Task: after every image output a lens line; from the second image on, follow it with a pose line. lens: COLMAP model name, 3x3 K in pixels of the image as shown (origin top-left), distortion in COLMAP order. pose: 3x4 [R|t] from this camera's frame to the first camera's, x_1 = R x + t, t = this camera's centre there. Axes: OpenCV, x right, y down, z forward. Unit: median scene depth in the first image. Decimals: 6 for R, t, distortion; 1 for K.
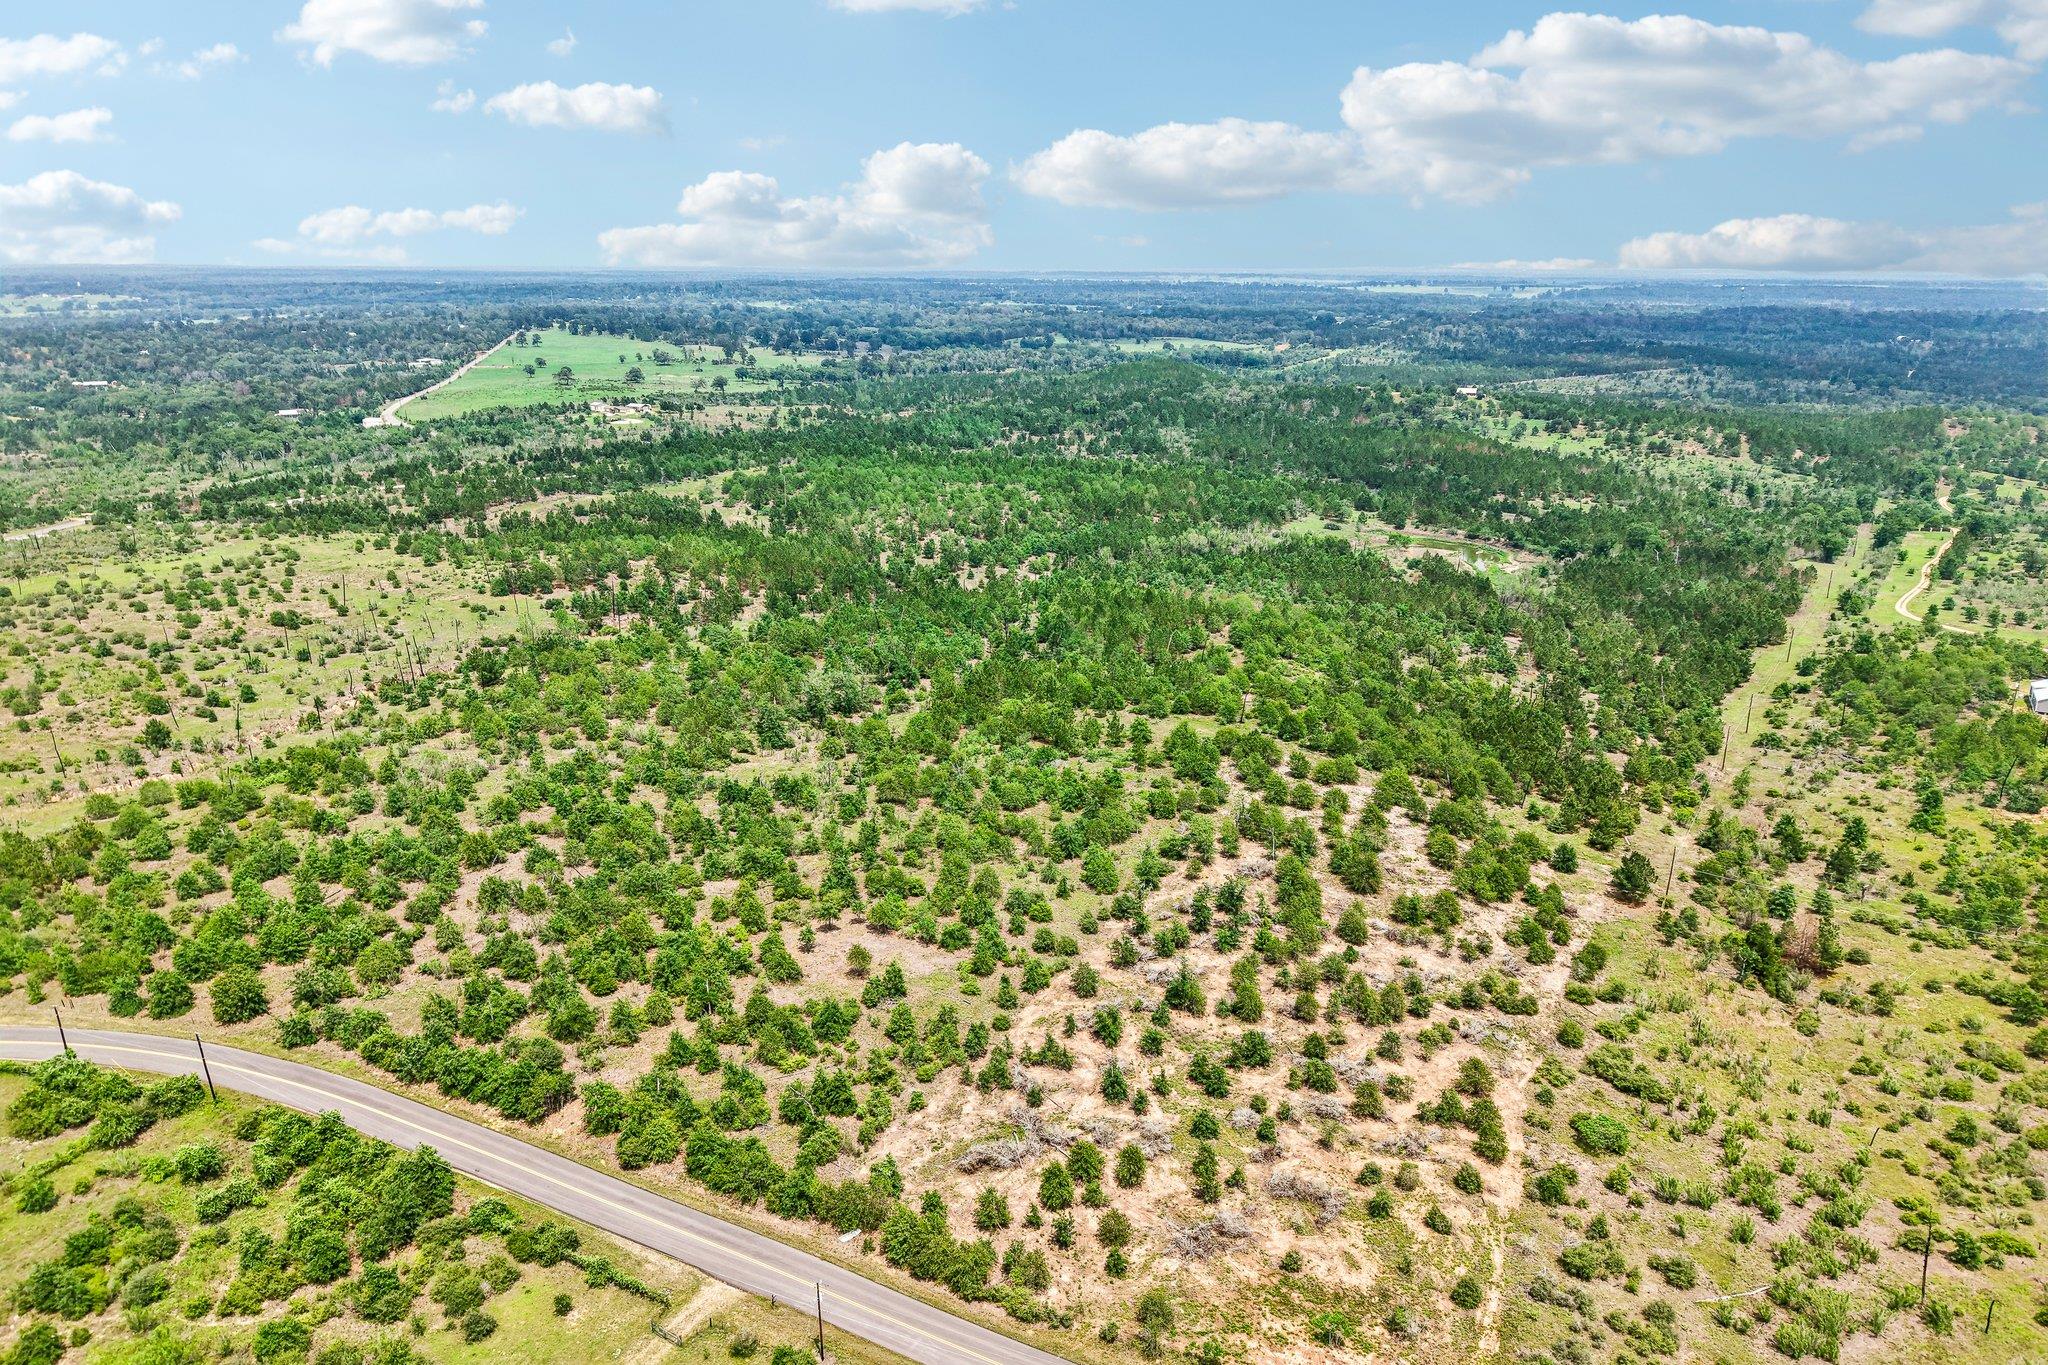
lens RADIAL K [[1416.0, 0, 1024.0], [0, 1416.0, 682.5], [0, 0, 1]] dist [0.060352, -0.089075]
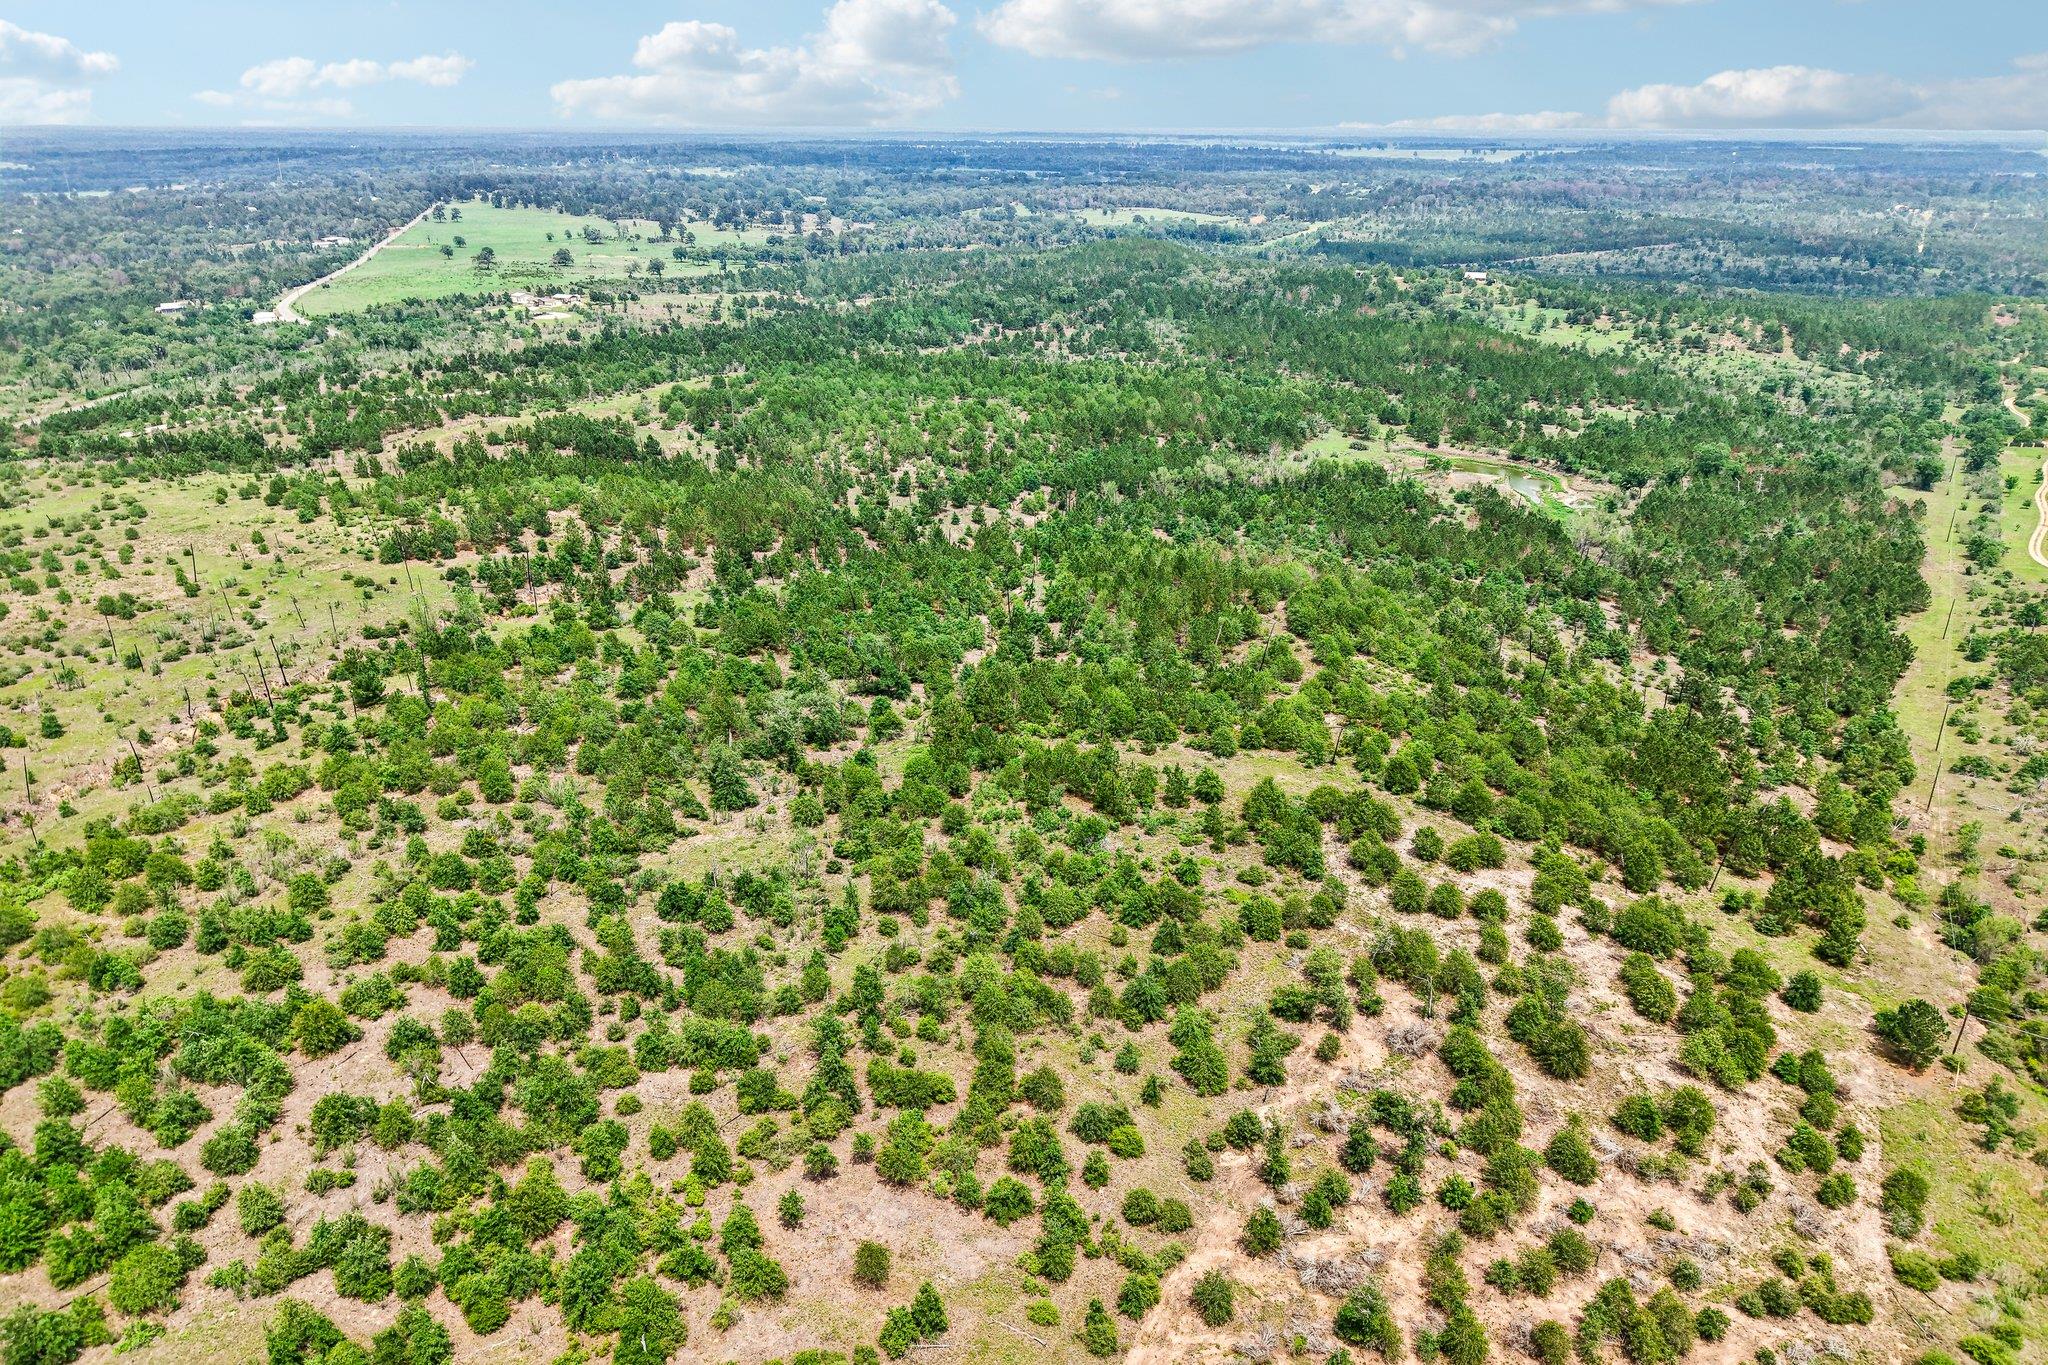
lens RADIAL K [[1412.1, 0, 1024.0], [0, 1412.1, 682.5], [0, 0, 1]] dist [0.030544, -0.031660]
pose [[0.999388, -0.013621, 0.032215, -0.023773], [0.010666, 0.995868, 0.090185, -0.051361], [-0.033310, -0.089786, 0.995404, 0.135832]]
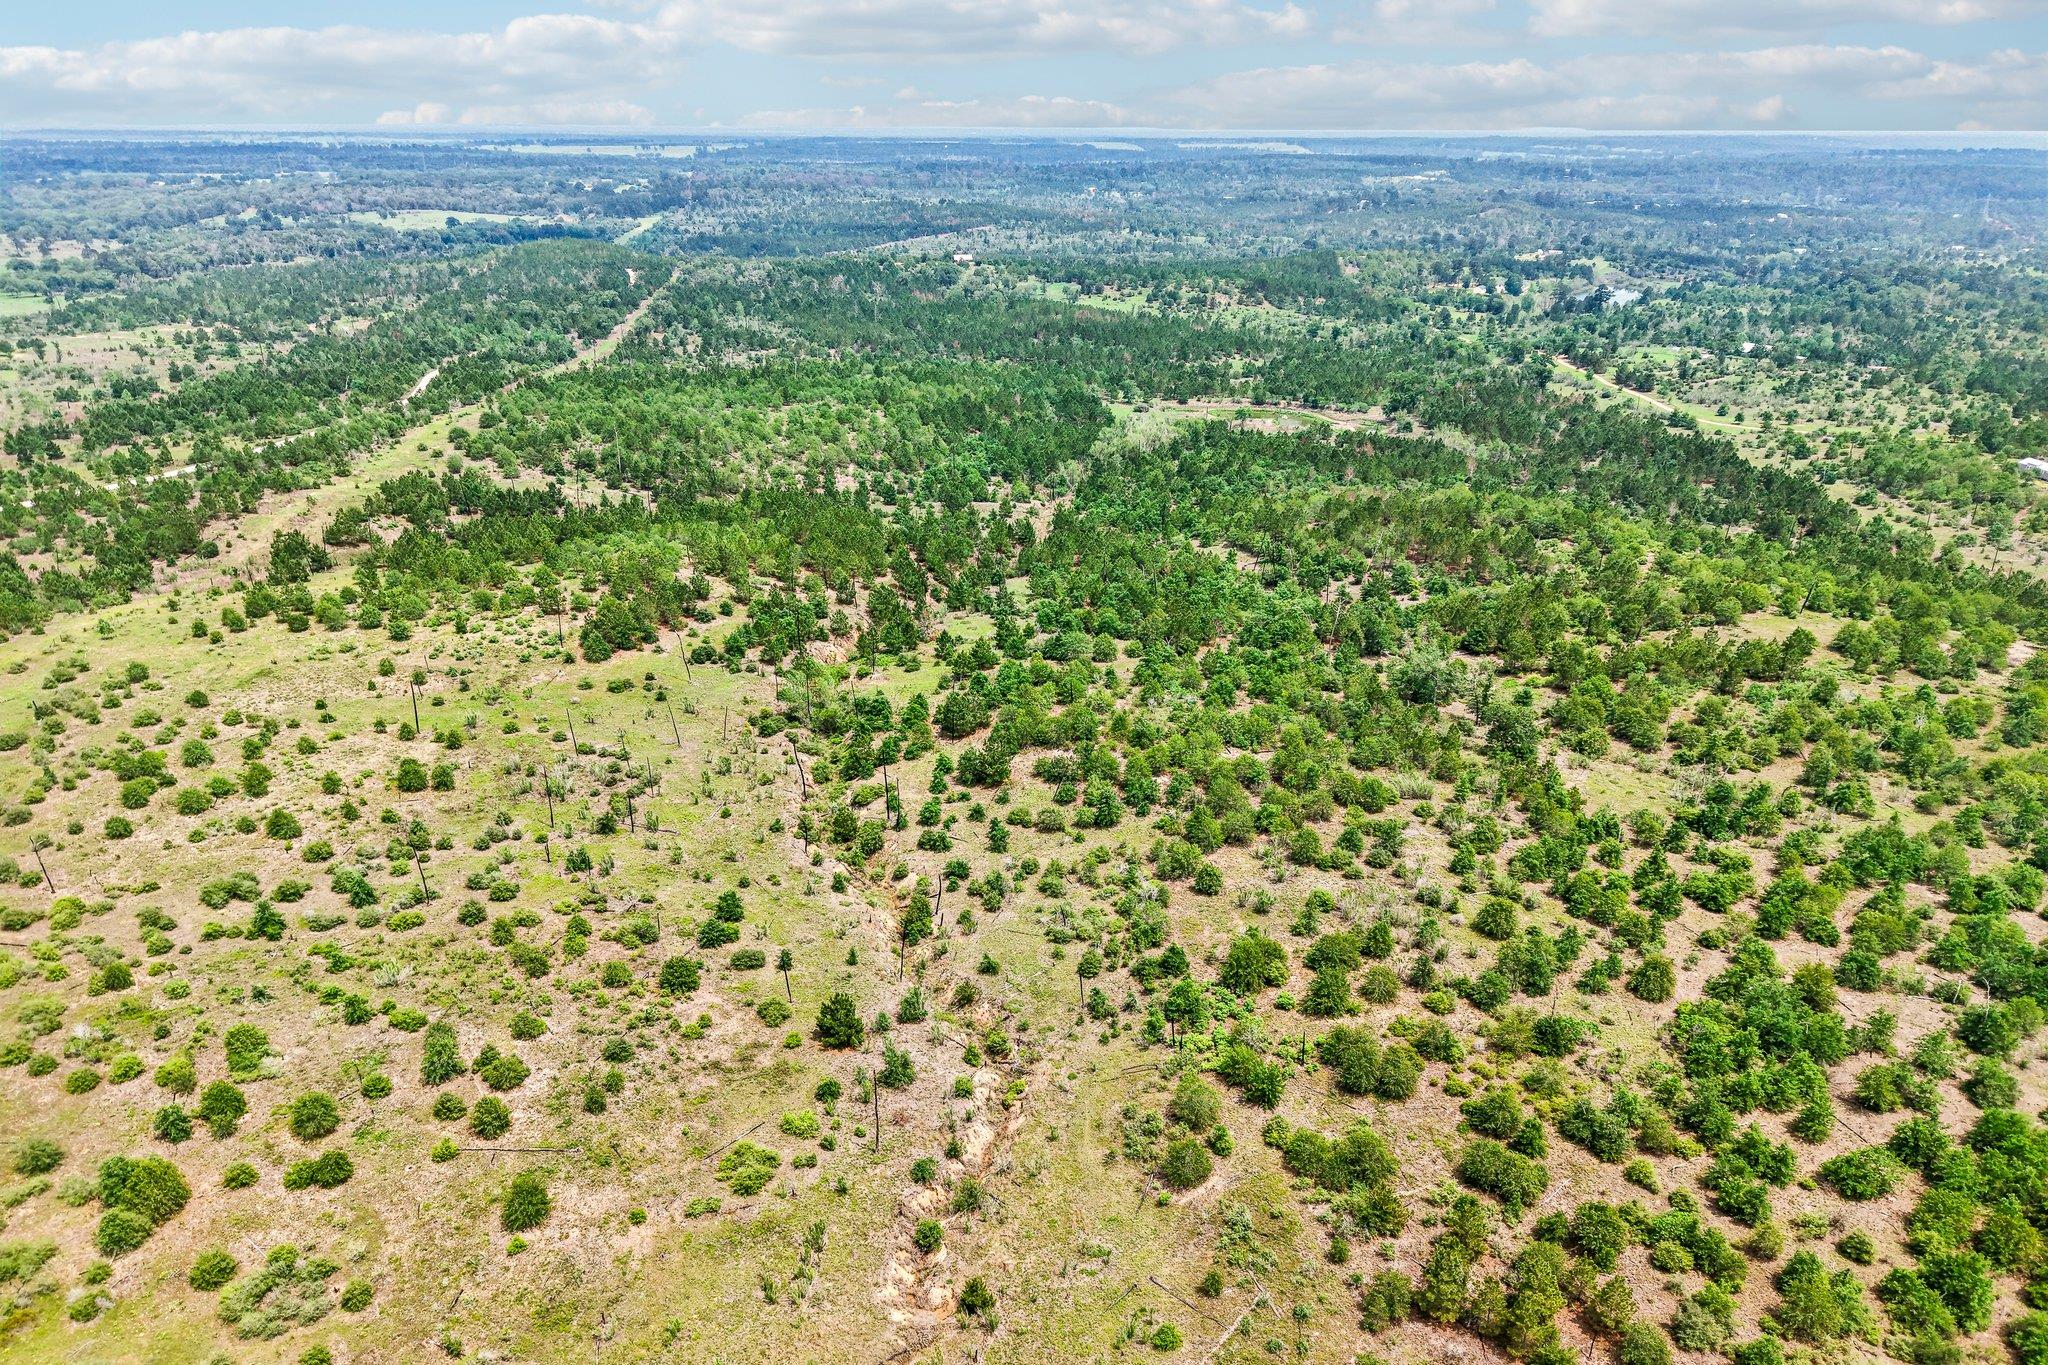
lens RADIAL K [[1416.0, 0, 1024.0], [0, 1416.0, 682.5], [0, 0, 1]] dist [0.060352, -0.089075]
pose [[0.799938, -0.220933, 0.557932, -0.483614], [0.170498, 0.975119, 0.141681, -0.090126], [-0.575352, -0.018209, 0.817703, 0.298044]]
